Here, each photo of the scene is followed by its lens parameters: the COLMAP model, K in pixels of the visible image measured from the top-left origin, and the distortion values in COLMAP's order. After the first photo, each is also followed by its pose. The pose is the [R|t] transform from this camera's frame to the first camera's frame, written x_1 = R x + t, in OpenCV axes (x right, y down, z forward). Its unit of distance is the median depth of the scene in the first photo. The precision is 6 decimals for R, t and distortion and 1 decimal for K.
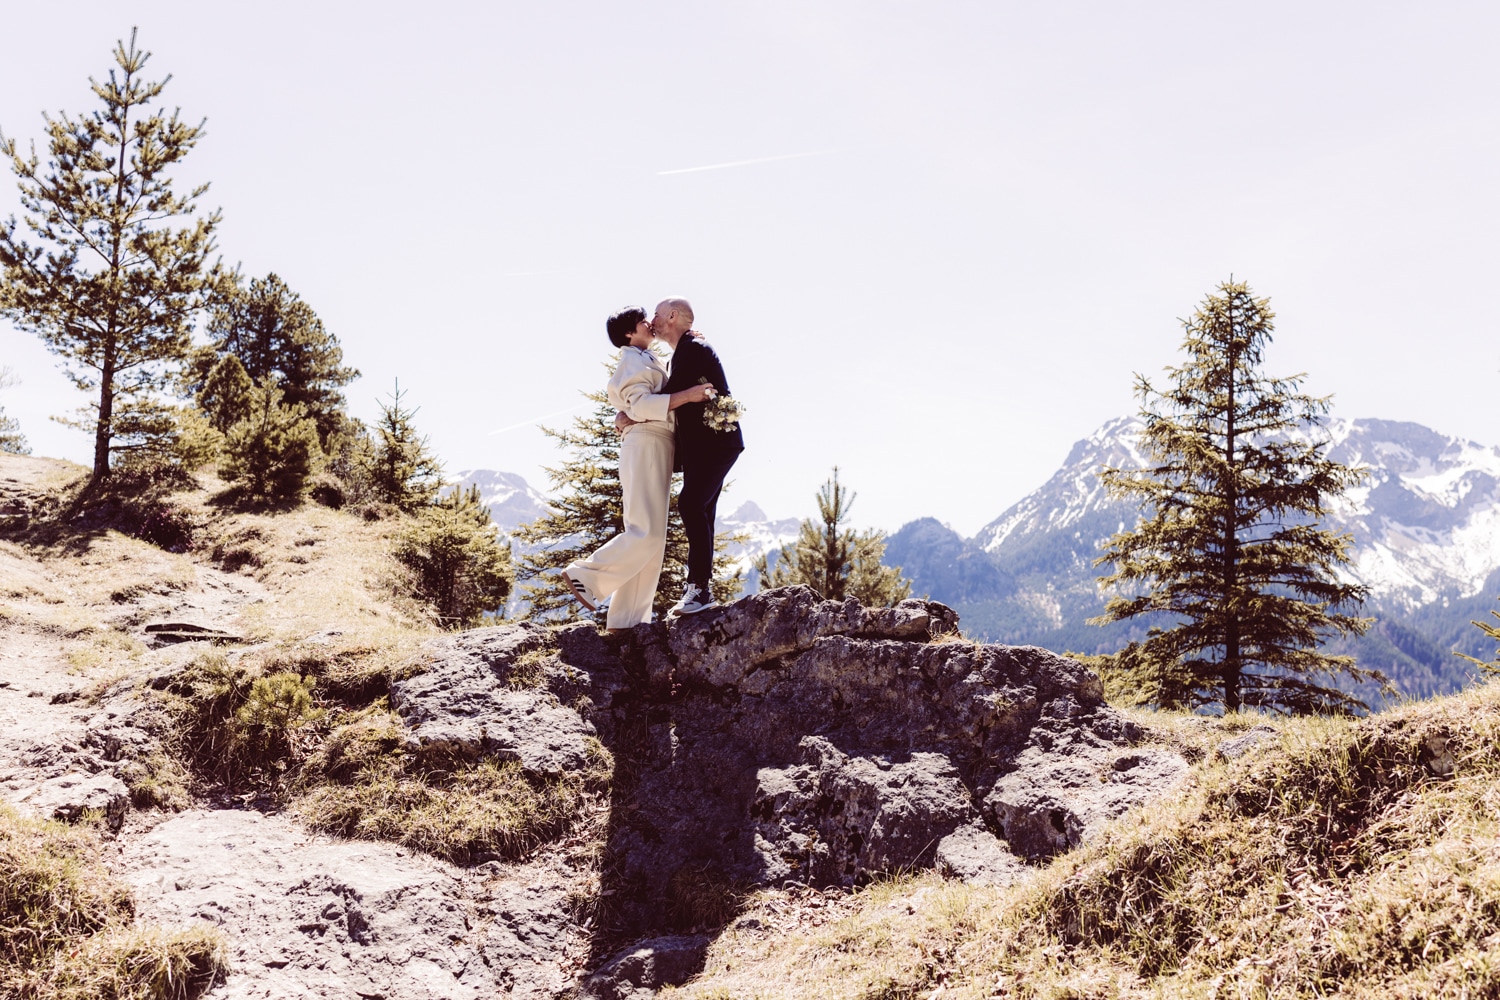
lens RADIAL K [[1628.2, 0, 750.3], [0, 1628.2, 482.8], [0, 0, 1]] dist [-0.018288, -0.033336]
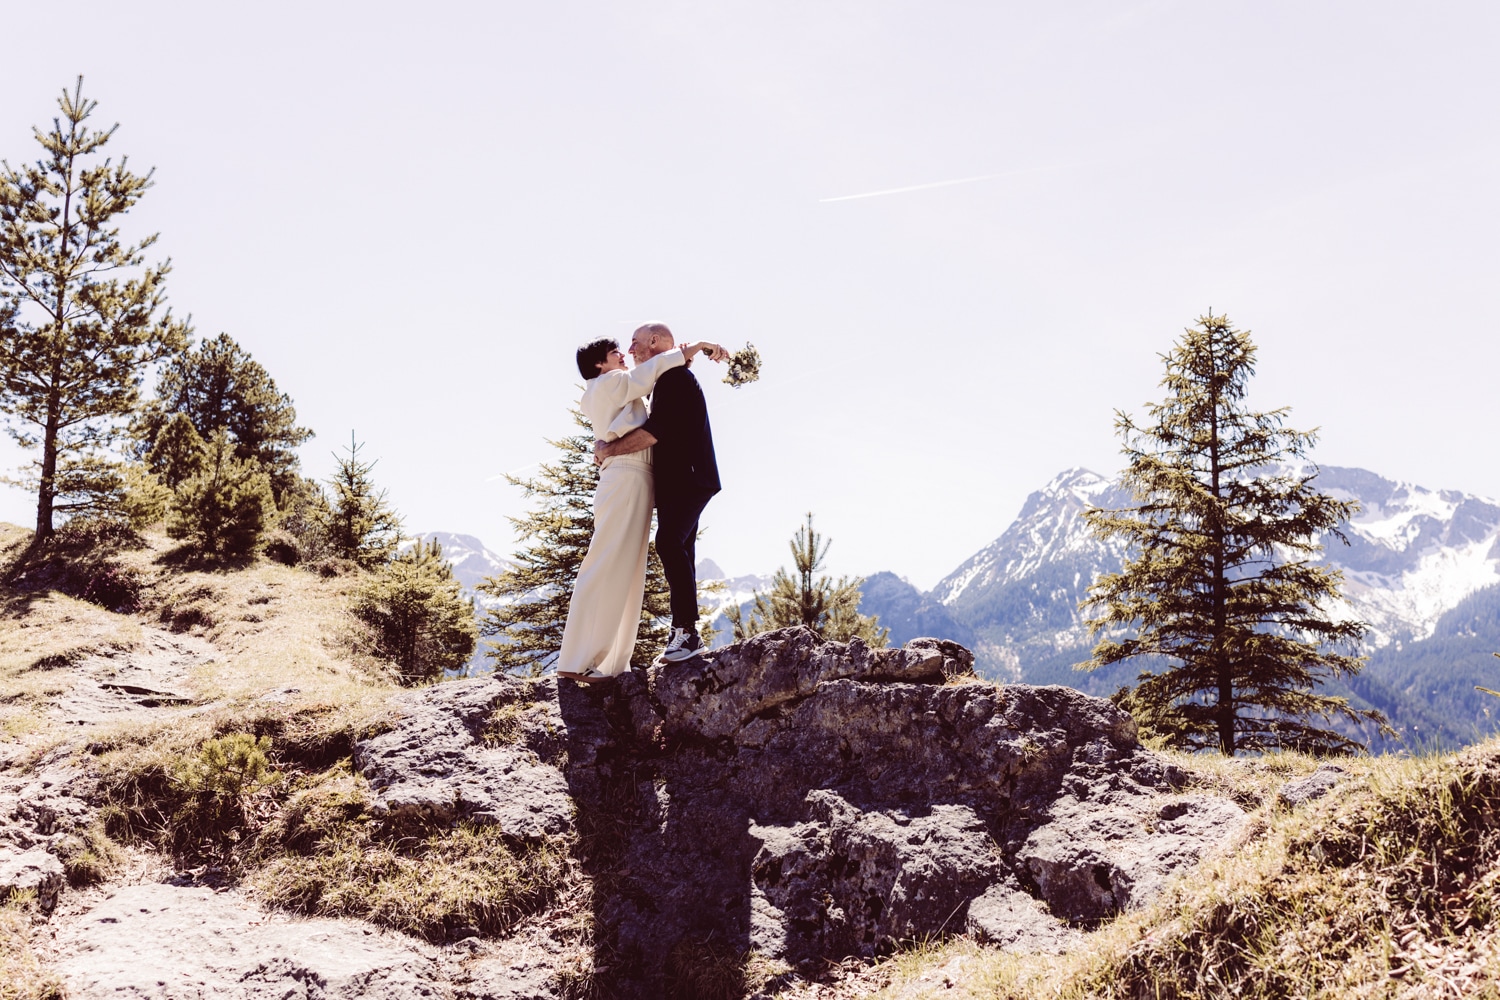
lens RADIAL K [[1602.7, 0, 749.1], [0, 1602.7, 465.1], [0, 0, 1]] dist [-0.022524, -0.008071]
pose [[0.999366, -0.016513, 0.031531, -0.024495], [0.018052, 0.998626, -0.049191, 0.015314], [-0.030676, 0.049729, 0.998292, 0.084810]]
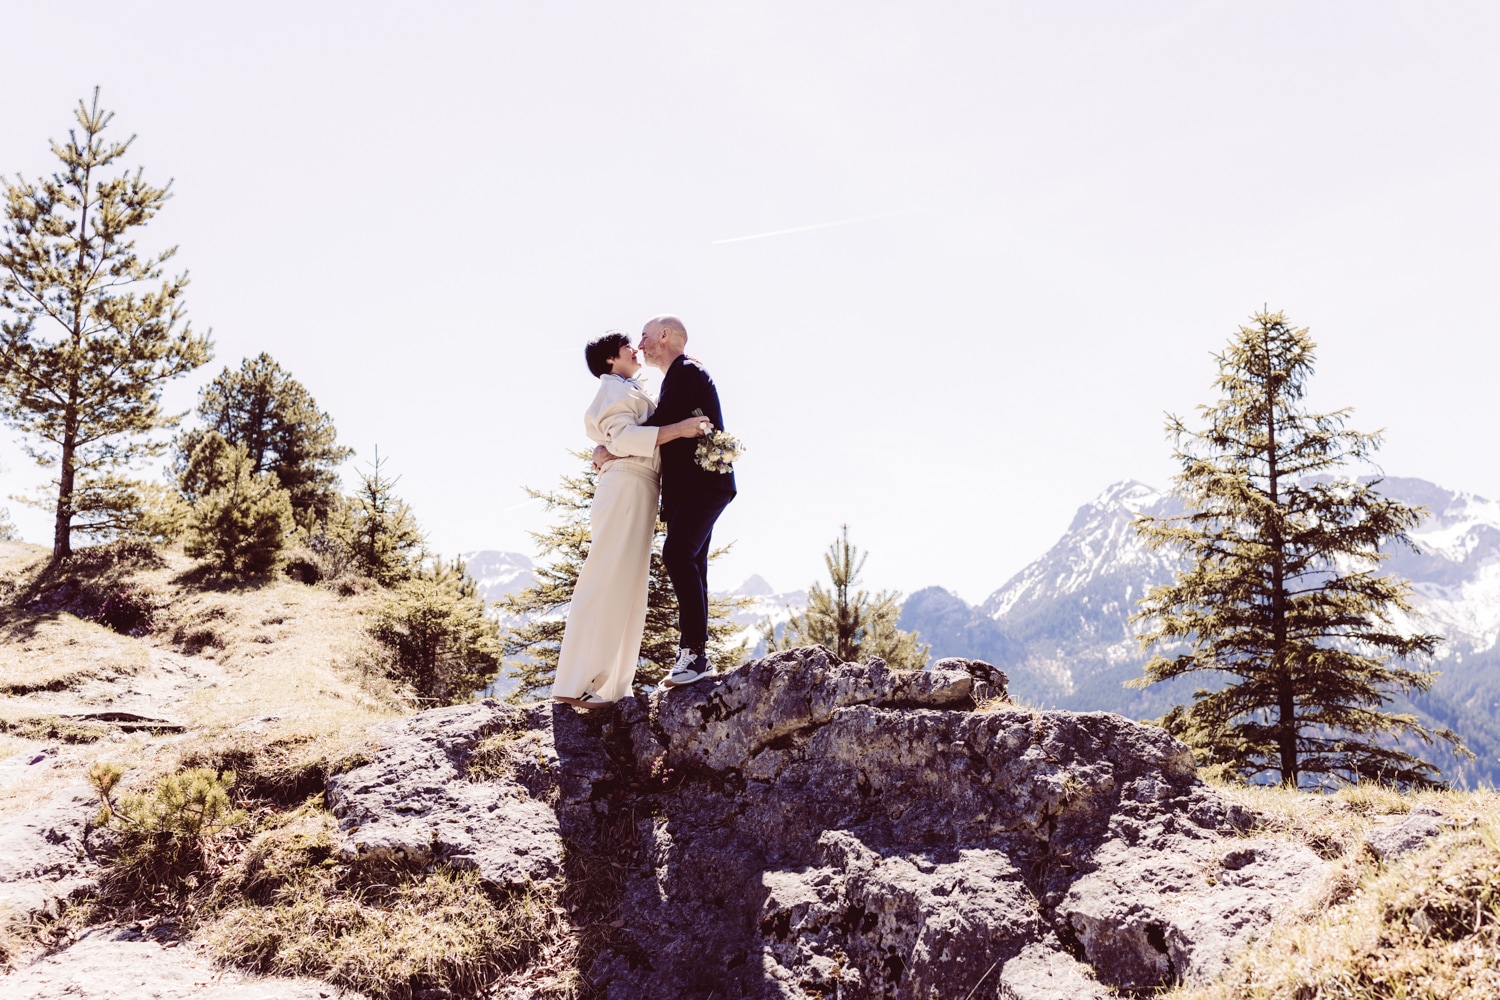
lens RADIAL K [[1569.7, 0, 752.5], [0, 1569.7, 475.4], [0, 0, 1]] dist [-0.000565, -0.037058]
pose [[0.999635, -0.026992, -0.001165, 0.002643], [0.026887, 0.998118, -0.055109, 0.018795], [0.002651, 0.055058, 0.998480, 0.188757]]
